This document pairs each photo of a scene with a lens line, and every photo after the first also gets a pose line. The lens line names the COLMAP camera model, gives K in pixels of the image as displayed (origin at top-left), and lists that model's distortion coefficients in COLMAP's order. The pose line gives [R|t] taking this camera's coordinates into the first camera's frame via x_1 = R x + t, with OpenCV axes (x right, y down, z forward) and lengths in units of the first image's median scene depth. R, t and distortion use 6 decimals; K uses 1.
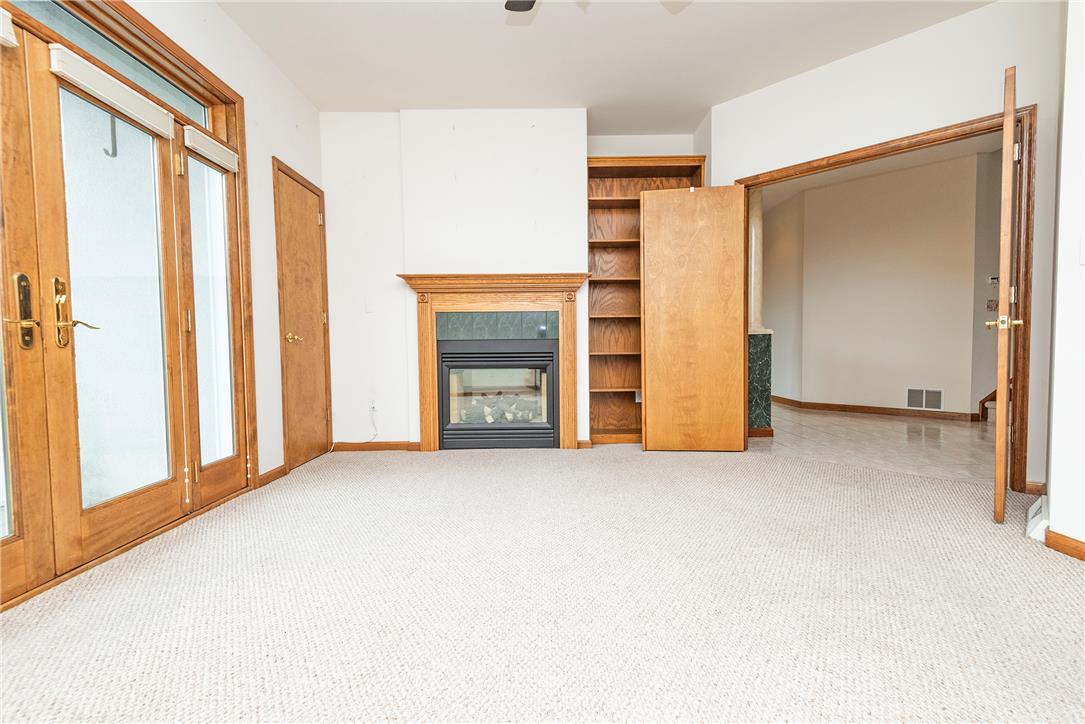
lens RADIAL K [[487.3, 0, 546.1], [0, 487.3, 361.6], [0, 0, 1]] dist [0.021396, -0.009610]
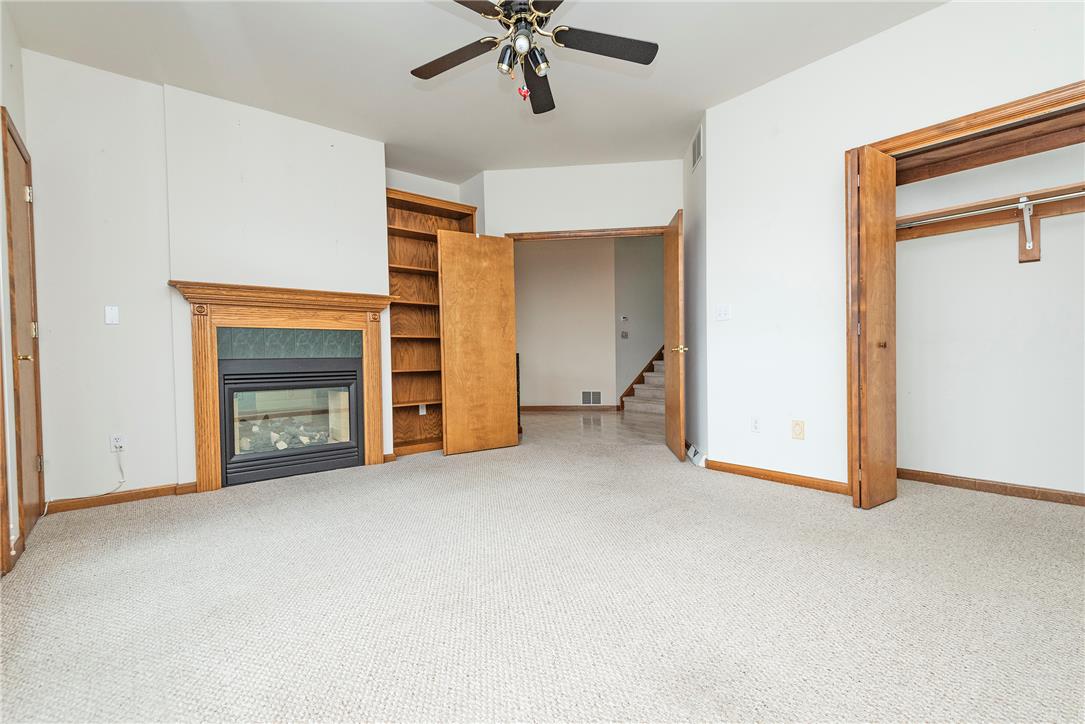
lens RADIAL K [[487.3, 0, 538.4], [0, 487.3, 362.9], [0, 0, 1]] dist [0.021396, -0.009610]
pose [[0.772932, -0.009314, 0.634420, -0.340086], [0.028588, 0.999388, -0.020158, -0.004414], [-0.633844, 0.033718, 0.772725, -0.024158]]
